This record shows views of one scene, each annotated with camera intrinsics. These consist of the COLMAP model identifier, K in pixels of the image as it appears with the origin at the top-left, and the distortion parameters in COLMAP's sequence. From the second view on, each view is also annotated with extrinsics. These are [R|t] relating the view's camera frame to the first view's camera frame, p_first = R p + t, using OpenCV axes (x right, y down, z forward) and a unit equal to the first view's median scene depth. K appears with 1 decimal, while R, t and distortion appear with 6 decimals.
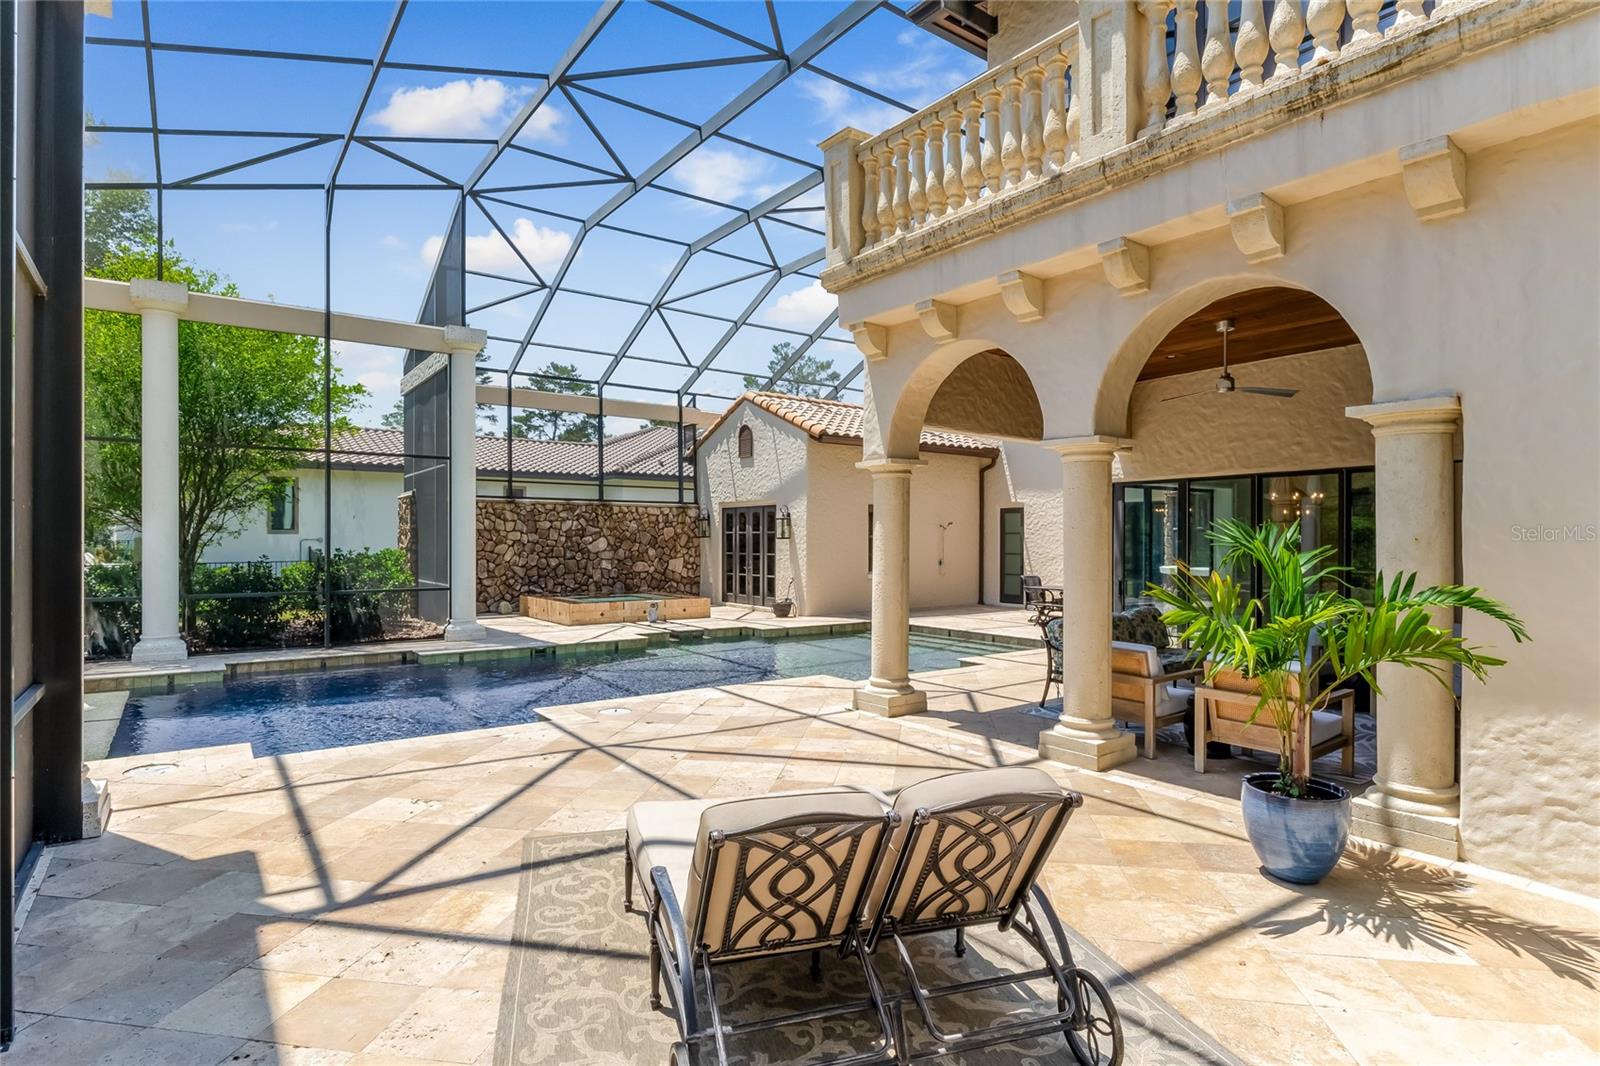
lens RADIAL K [[840.8, 0, 799.1], [0, 840.8, 536.3], [0, 0, 1]] dist [-0.021381, -0.000584]
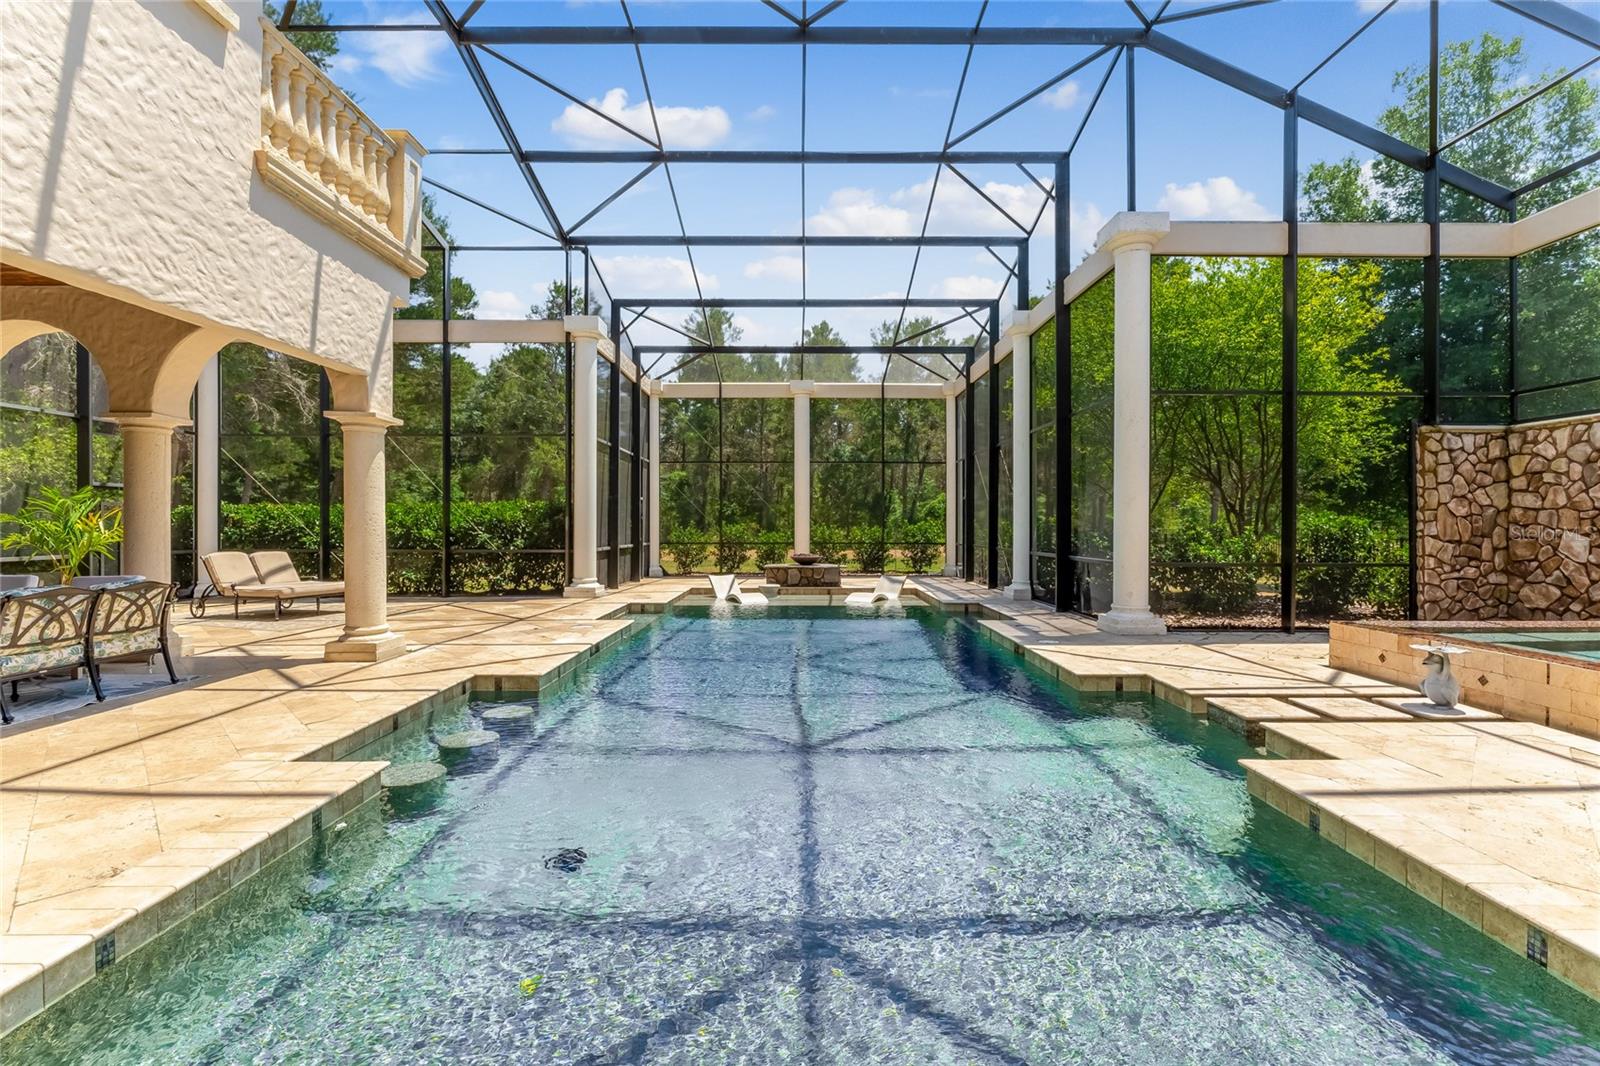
lens RADIAL K [[712.4, 0, 799.7], [0, 712.4, 525.8], [0, 0, 1]] dist [-0.005397, -0.000536]
pose [[-0.586407, -0.000731, -0.810016, 0.201507], [0.001447, 0.999997, -0.001951, 0.019273], [0.810015, -0.002316, -0.586404, 0.792143]]
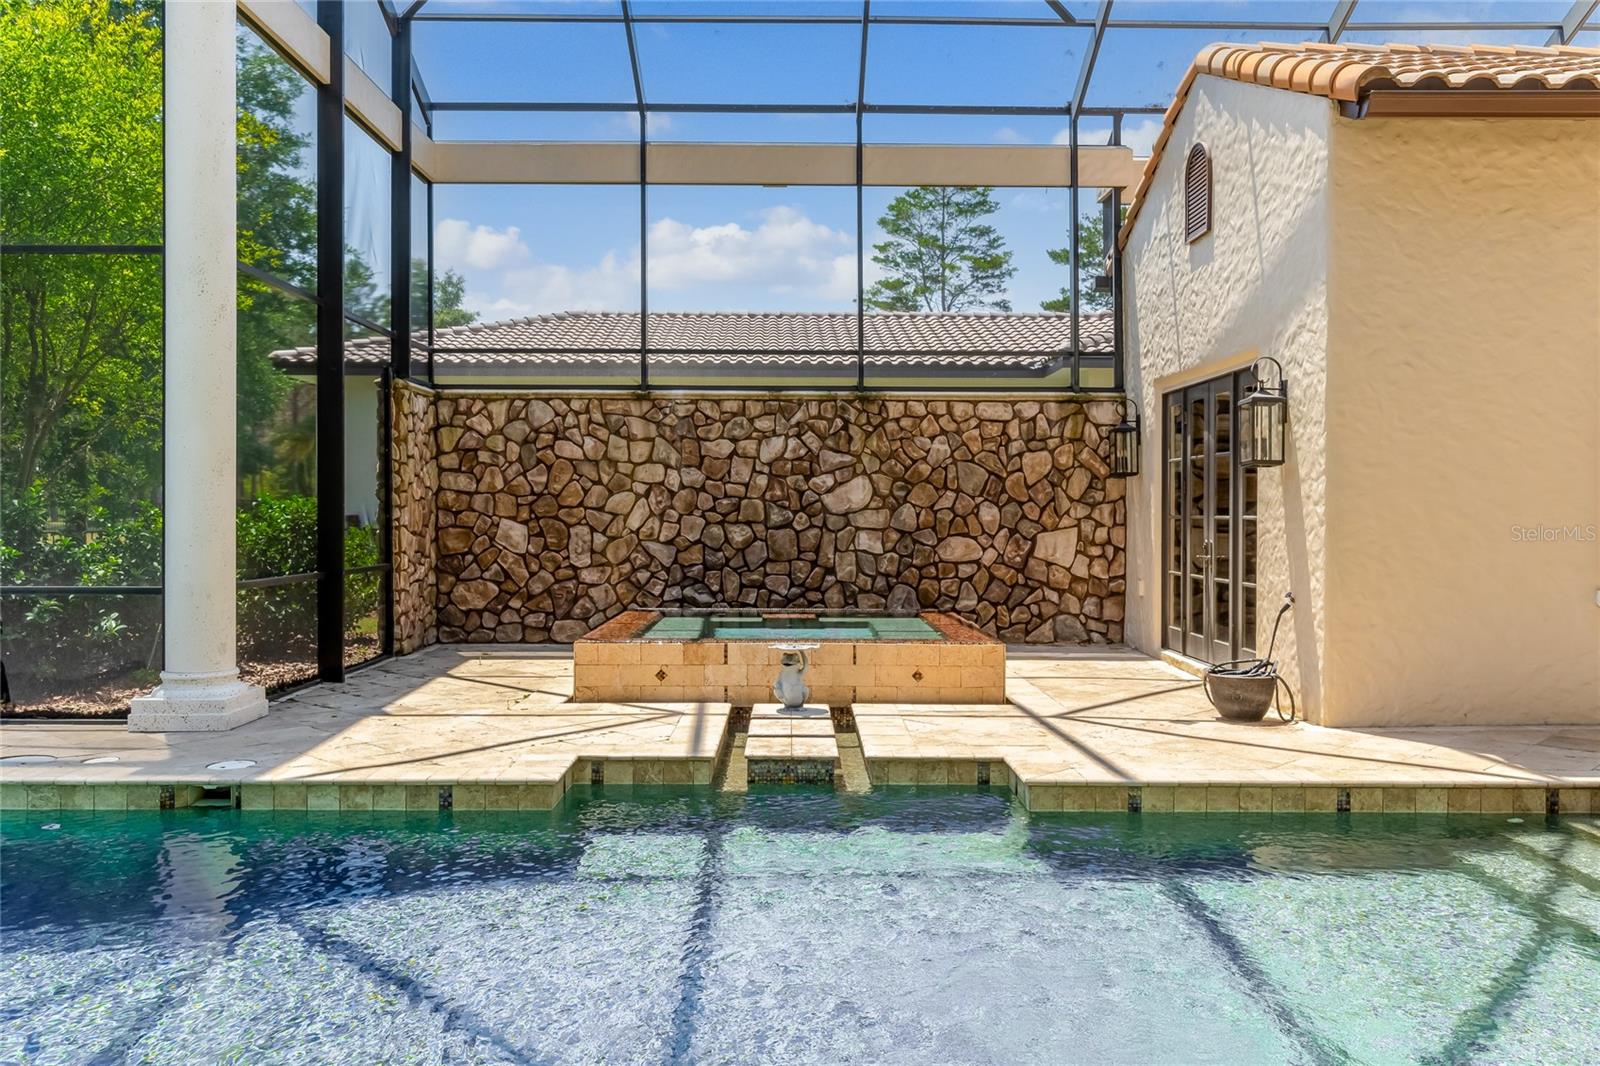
lens RADIAL K [[1228.8, 0, 802.5], [0, 1228.8, 521.0], [0, 0, 1]] dist [-0.010675, 0.003173]
pose [[0.811672, 0.005001, -0.584093, 0.100605], [0.000854, 0.999952, 0.009749, 0.017459], [0.584113, -0.008412, 0.811628, 0.495291]]
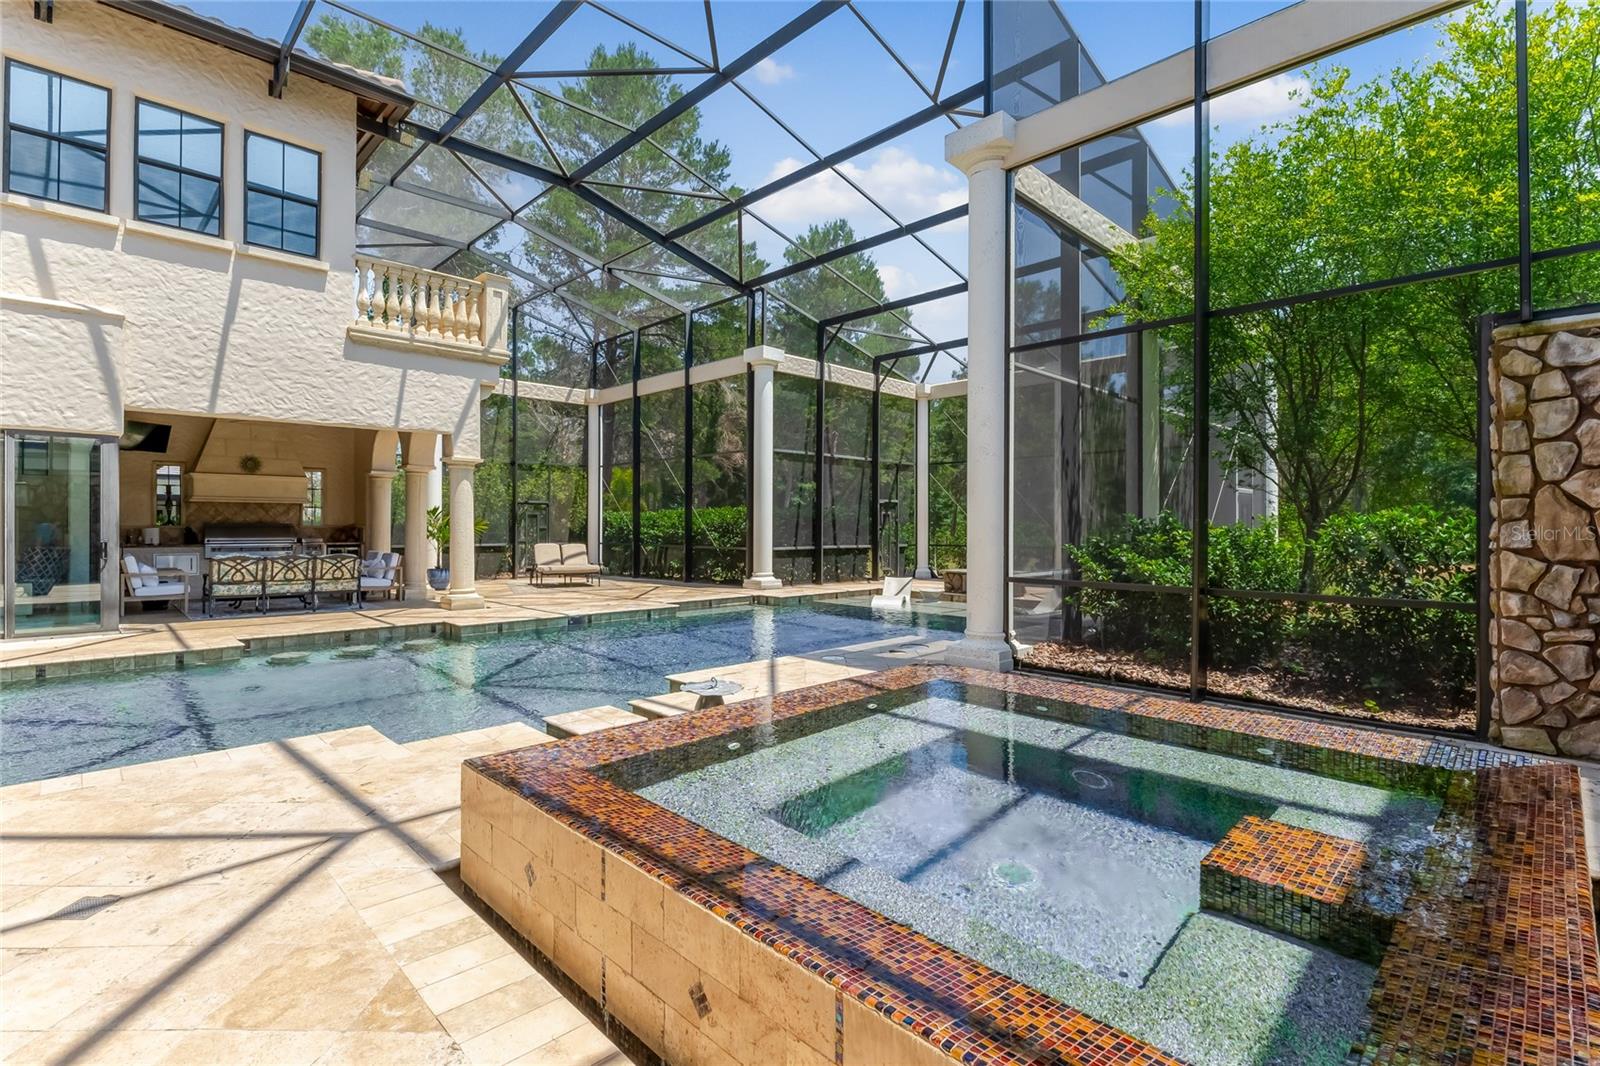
lens RADIAL K [[741.1, 0, 796.0], [0, 741.1, 520.7], [0, 0, 1]] dist [-0.004979, -0.000164]
pose [[-0.988685, -0.003998, -0.149951, -0.135955], [-0.002380, 0.999937, -0.010973, 0.019486], [0.149986, -0.010492, -0.988632, 1.039141]]
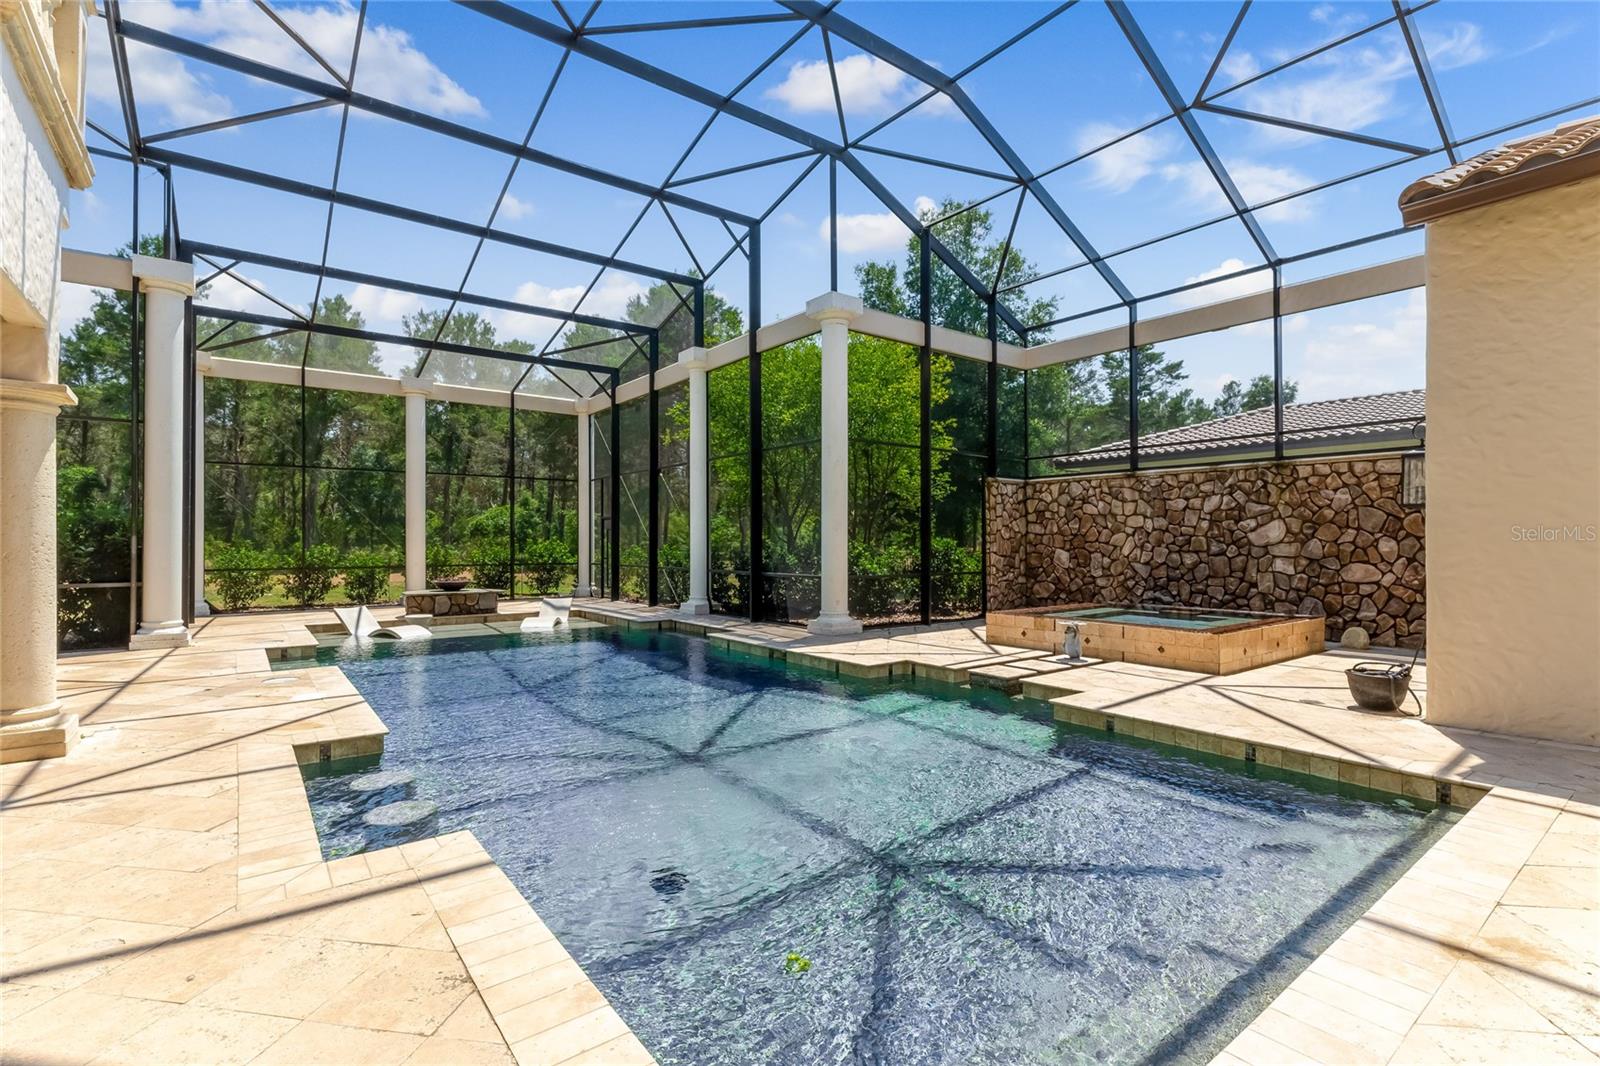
lens RADIAL K [[741.1, 0, 797.7], [0, 741.1, 537.0], [0, 0, 1]] dist [-0.004979, -0.000164]
pose [[0.019571, -0.008688, -0.999771, 0.288395], [0.004674, 0.999952, -0.008598, 0.016334], [0.999798, -0.004505, 0.019611, 0.659534]]
